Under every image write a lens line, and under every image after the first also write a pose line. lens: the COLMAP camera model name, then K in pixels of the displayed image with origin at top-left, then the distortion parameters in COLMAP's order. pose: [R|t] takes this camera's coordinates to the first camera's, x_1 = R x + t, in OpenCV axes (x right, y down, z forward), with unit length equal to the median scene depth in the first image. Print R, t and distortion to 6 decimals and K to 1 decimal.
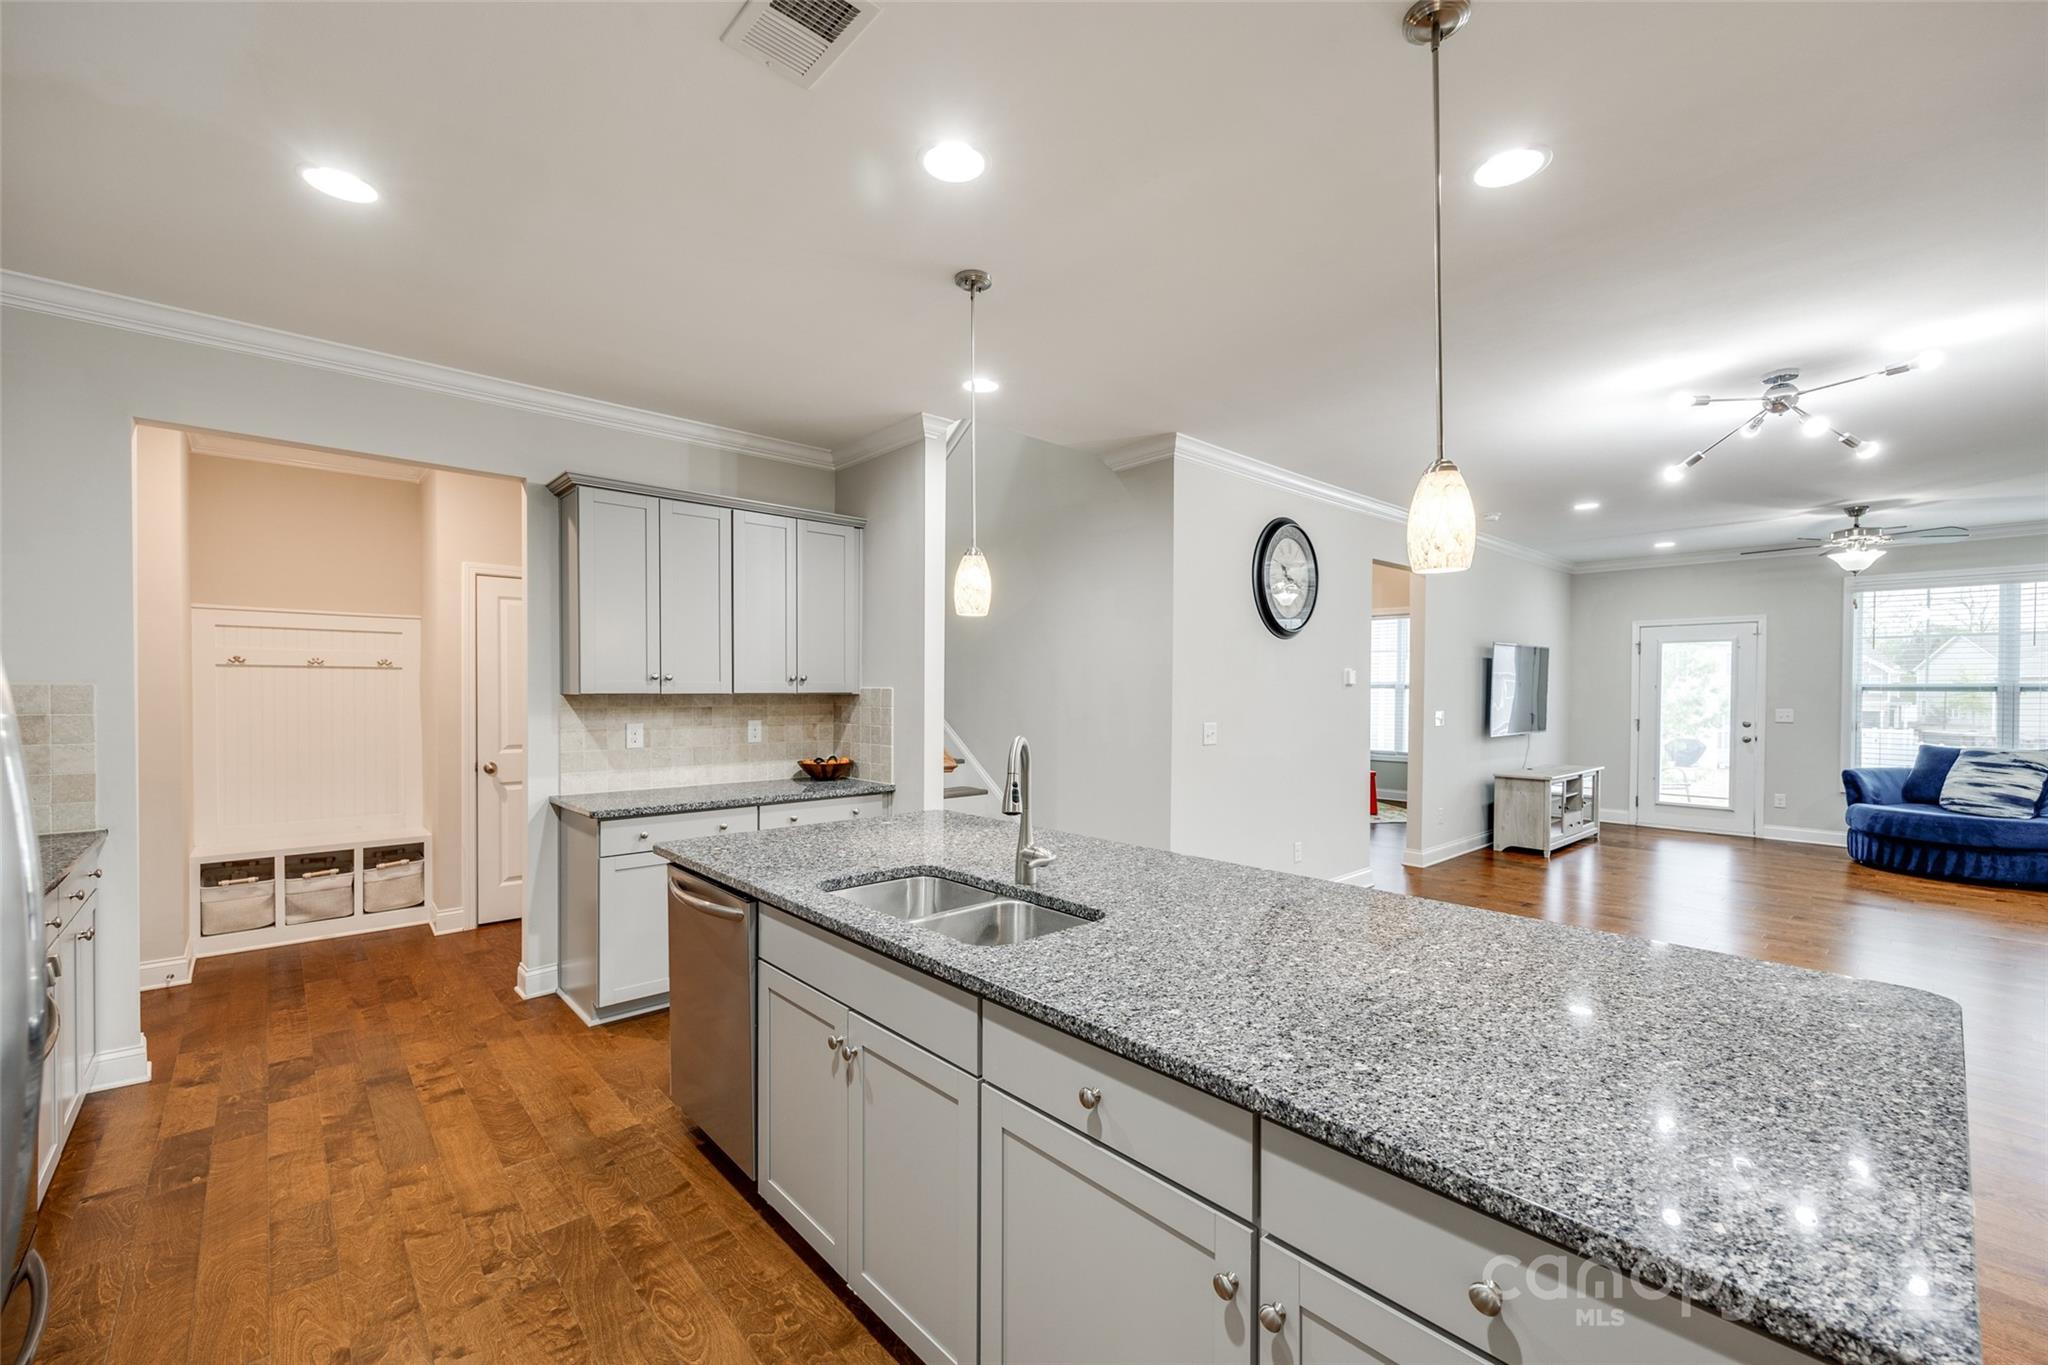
lens RADIAL K [[844.4, 0, 1015.7], [0, 844.4, 701.0], [0, 0, 1]] dist [0.012339, -0.000641]
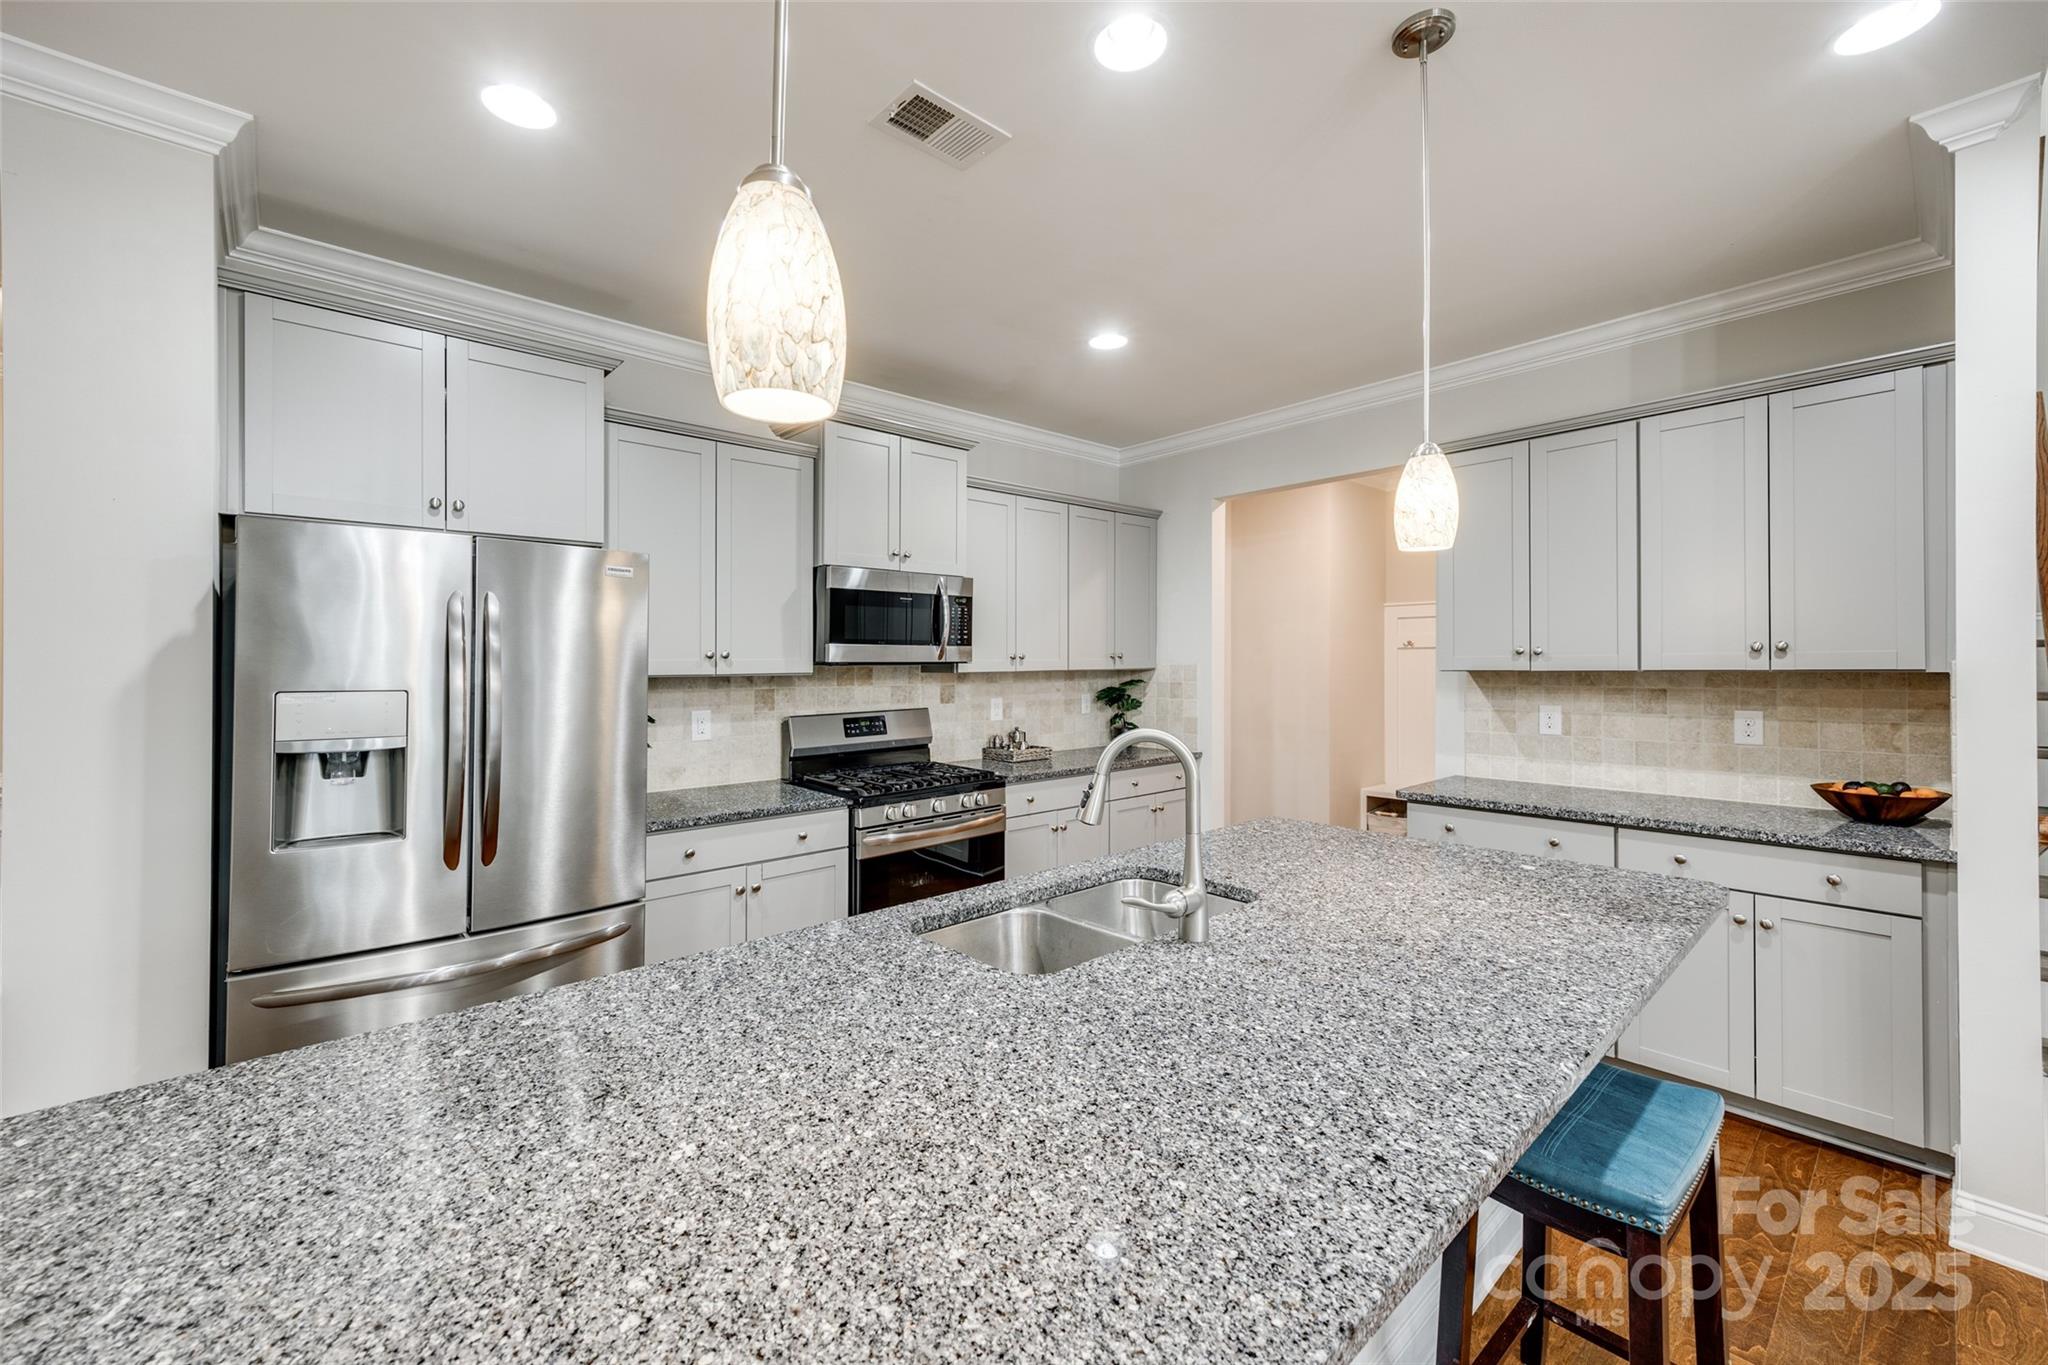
lens RADIAL K [[819.9, 0, 1007.1], [0, 819.9, 677.5], [0, 0, 1]] dist [0.002897, -0.000462]
pose [[-0.008950, 0.010542, -0.999904, 0.424839], [-0.011531, 0.999877, 0.010645, -0.004830], [0.999893, 0.011625, -0.008827, 0.517200]]
